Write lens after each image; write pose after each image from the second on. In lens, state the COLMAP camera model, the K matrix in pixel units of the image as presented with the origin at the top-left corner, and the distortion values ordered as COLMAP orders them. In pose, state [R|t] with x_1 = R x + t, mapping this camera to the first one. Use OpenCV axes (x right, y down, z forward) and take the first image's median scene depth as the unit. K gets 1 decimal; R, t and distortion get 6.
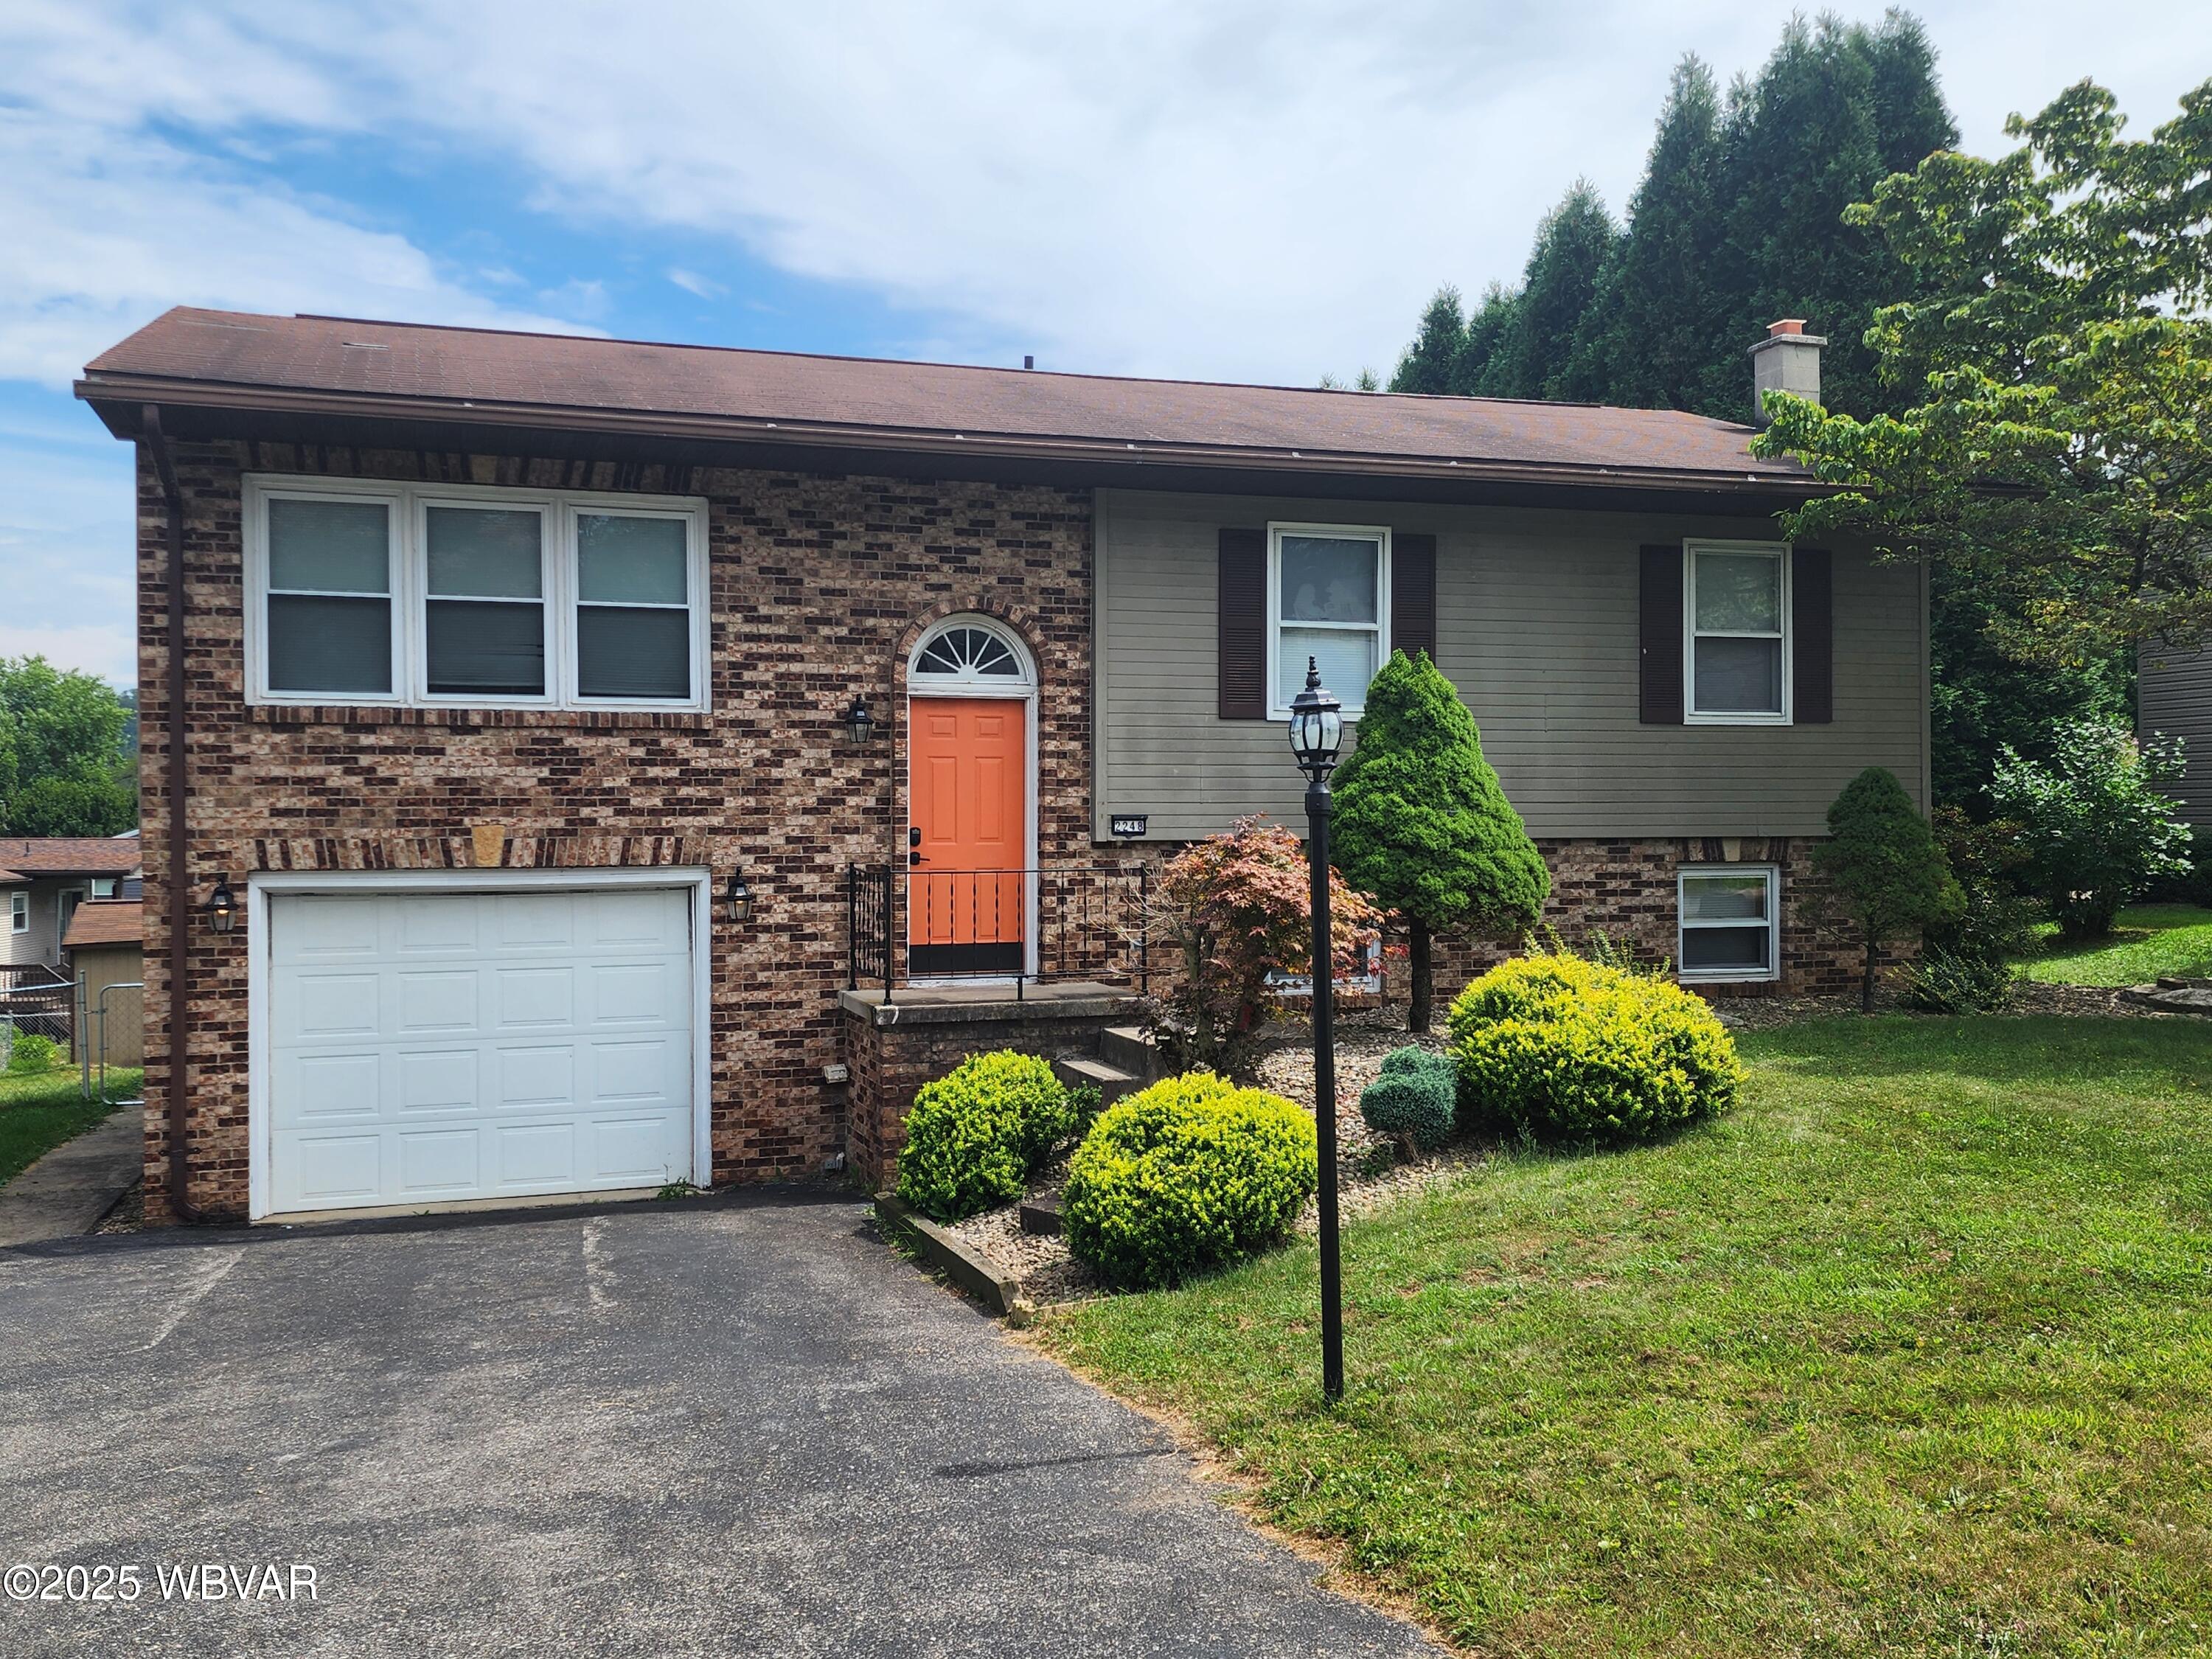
lens RADIAL K [[1929.8, 0, 1053.1], [0, 1929.8, 822.1], [0, 0, 1]] dist [0.159664, -0.269546]
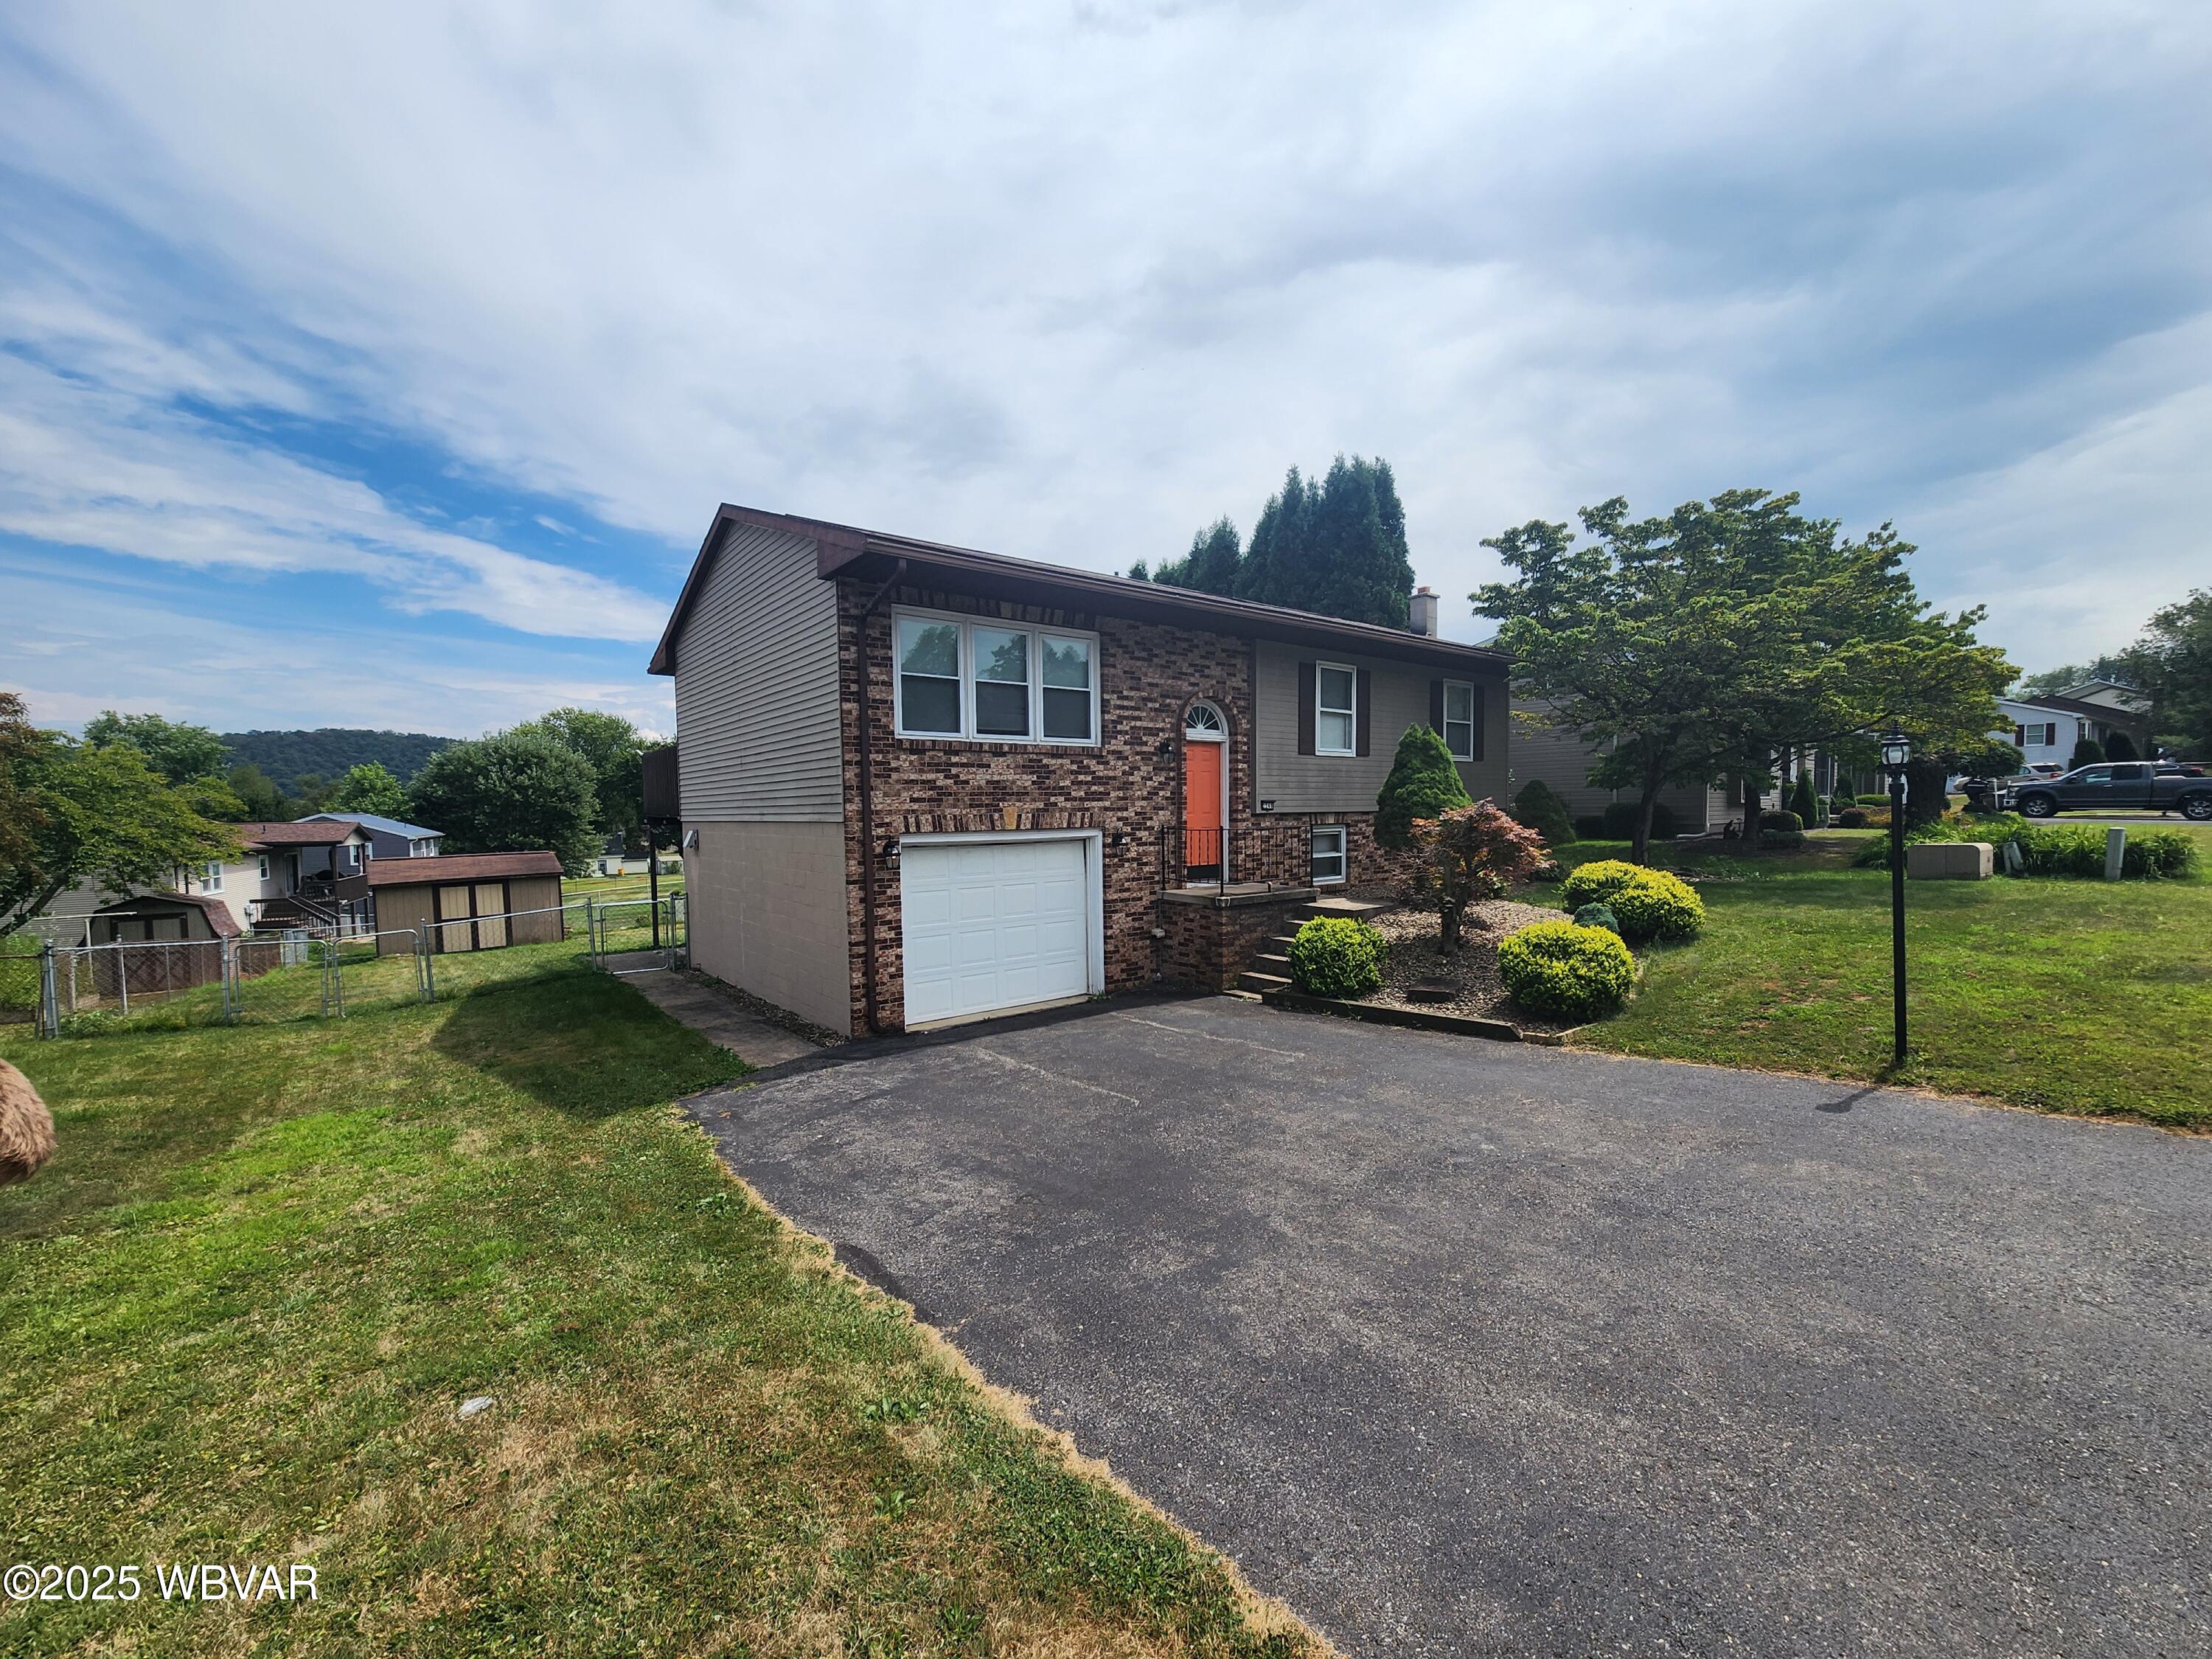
lens RADIAL K [[905.9, 0, 1109.8], [0, 905.9, 853.1], [0, 0, 1]] dist [0.000249, 0.000258]
pose [[0.935880, -0.024858, 0.351441, -0.481877], [0.007617, 0.998702, 0.050357, 0.002810], [-0.352236, -0.044451, 0.934855, 0.167181]]
